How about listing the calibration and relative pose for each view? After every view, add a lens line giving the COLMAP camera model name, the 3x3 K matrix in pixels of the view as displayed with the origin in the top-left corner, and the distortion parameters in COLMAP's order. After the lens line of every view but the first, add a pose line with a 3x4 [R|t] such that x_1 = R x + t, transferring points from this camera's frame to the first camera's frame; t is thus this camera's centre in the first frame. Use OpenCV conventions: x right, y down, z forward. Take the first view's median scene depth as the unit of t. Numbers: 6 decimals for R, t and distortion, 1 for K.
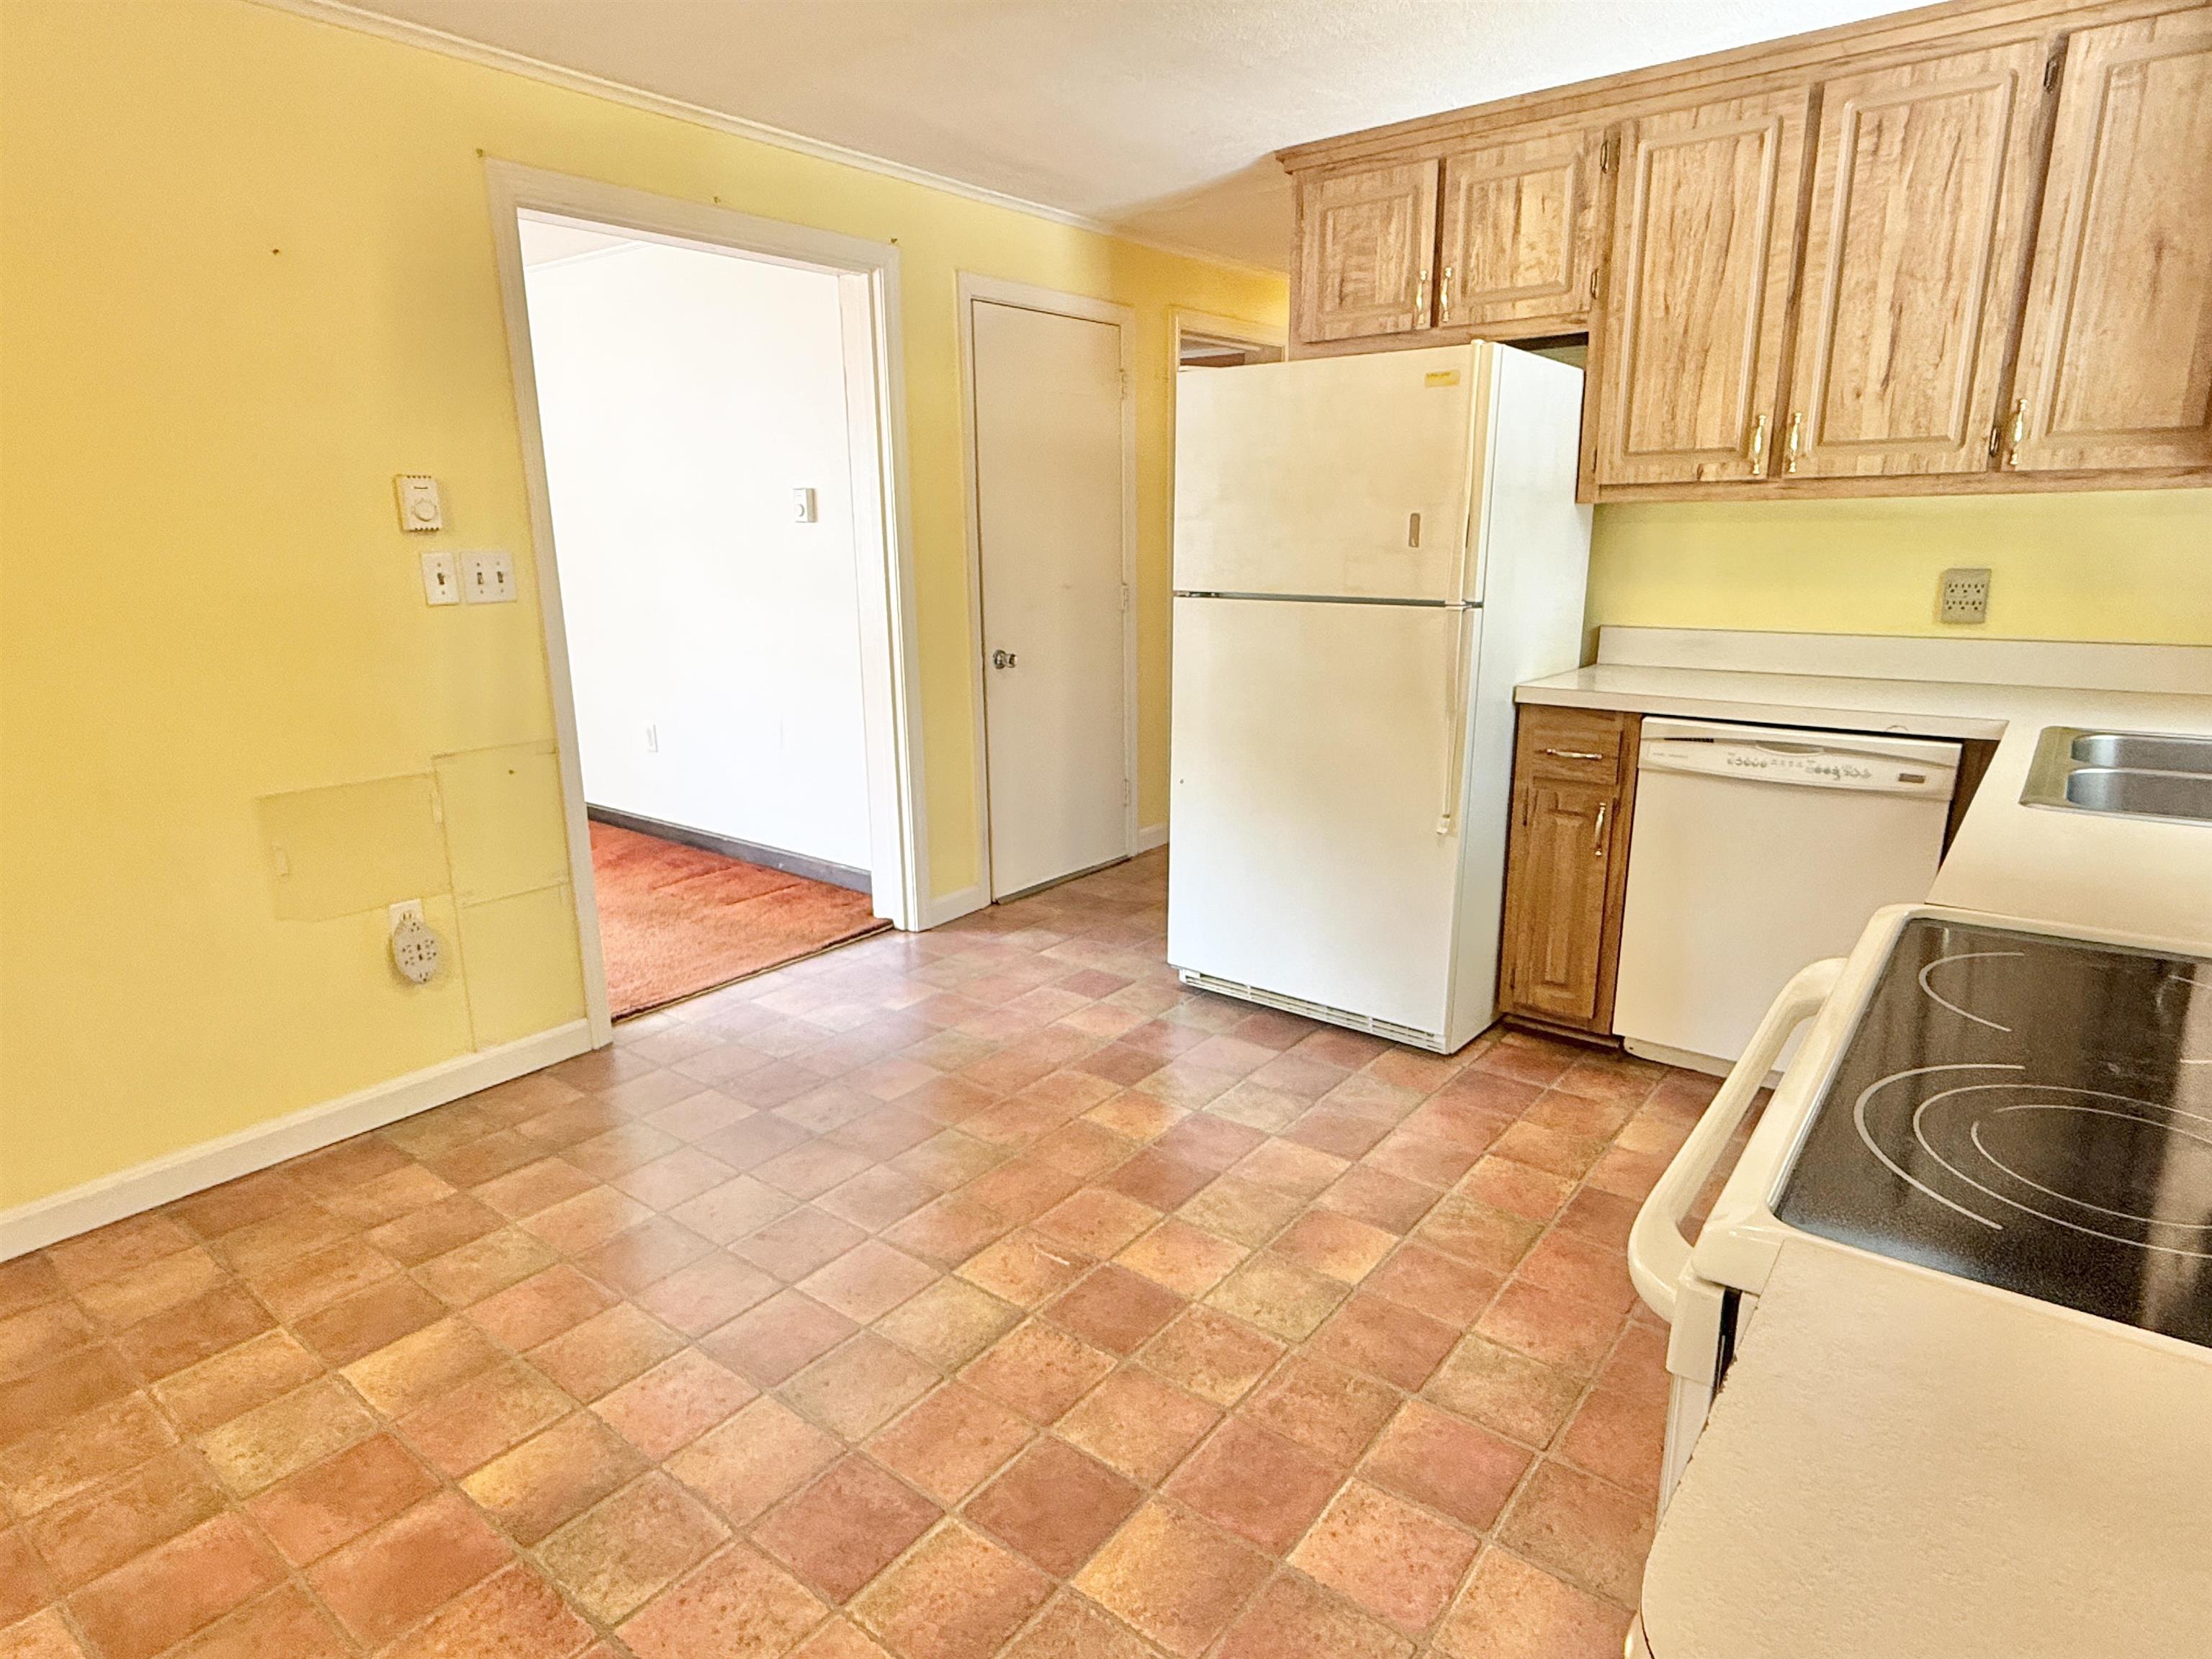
lens RADIAL K [[1240.1, 0, 1105.6], [0, 1240.1, 834.0], [0, 0, 1]] dist [-0.001191, -0.001570]
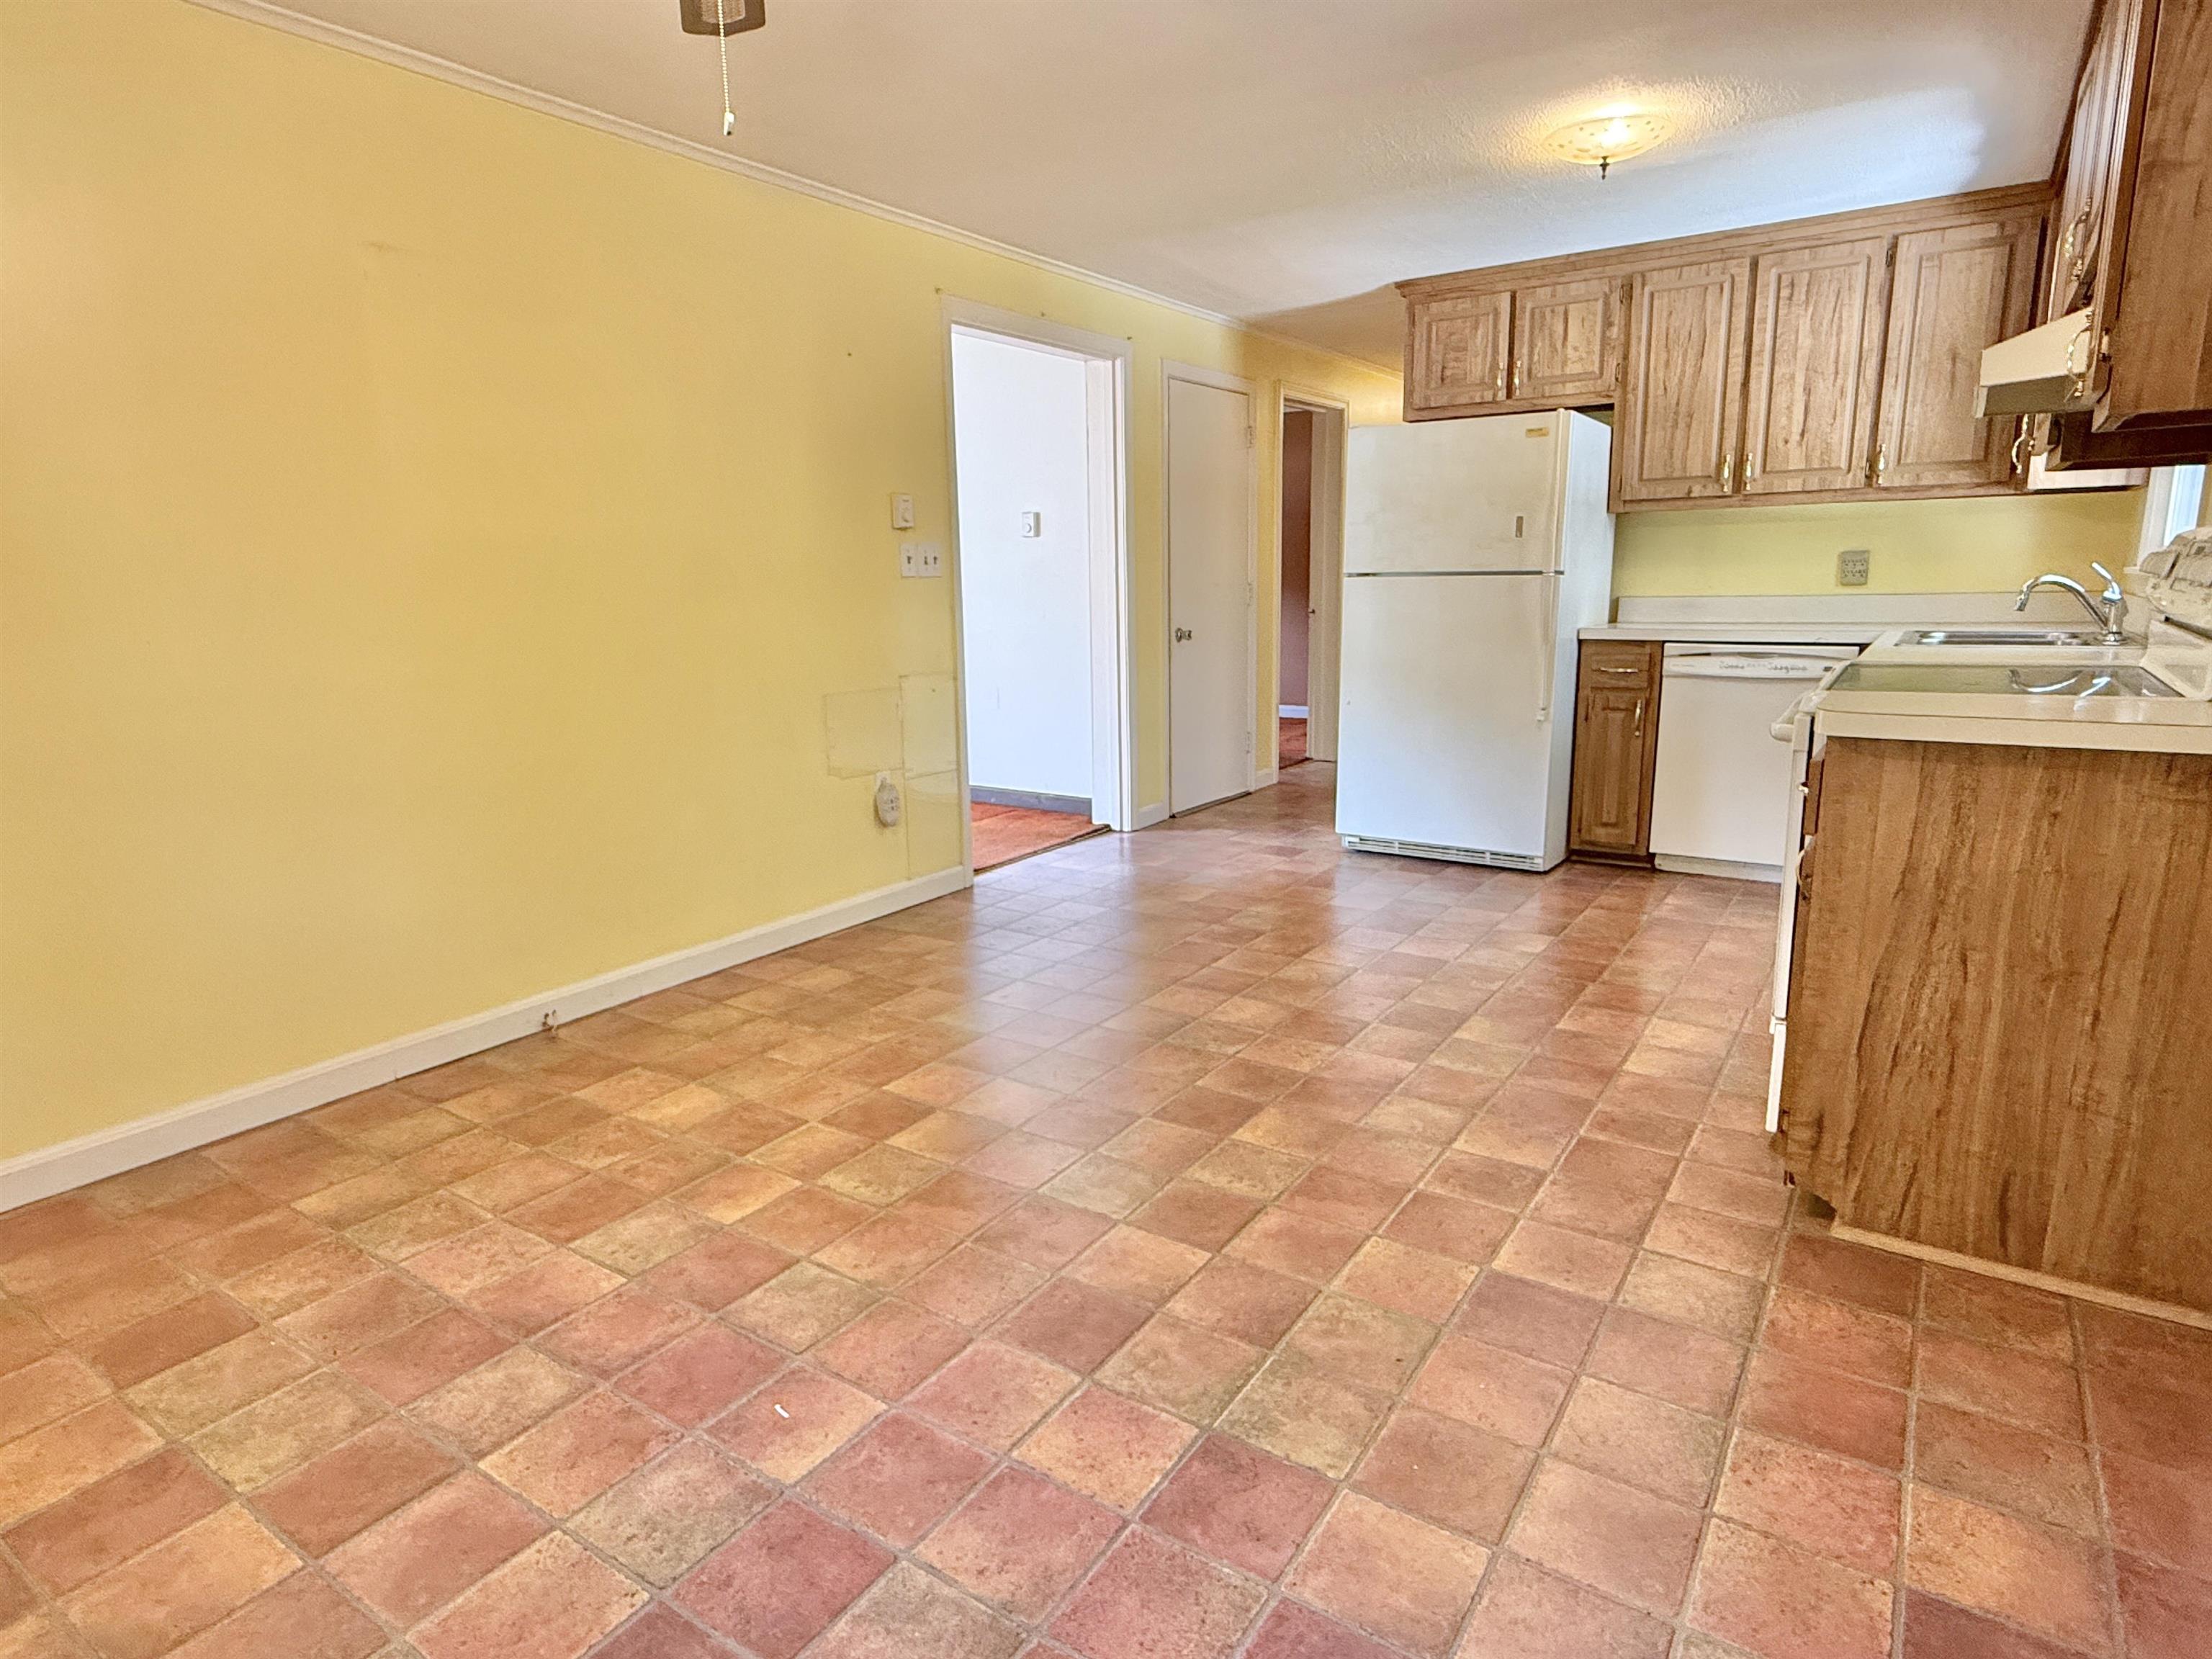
lens RADIAL K [[1244.3, 0, 1106.0], [0, 1244.3, 829.5], [0, 0, 1]] dist [-0.002642, -0.000276]
pose [[0.997348, -0.021488, 0.069534, -0.387093], [0.024598, 0.998720, -0.044186, 0.193136], [-0.068495, 0.045779, 0.996601, -0.514597]]
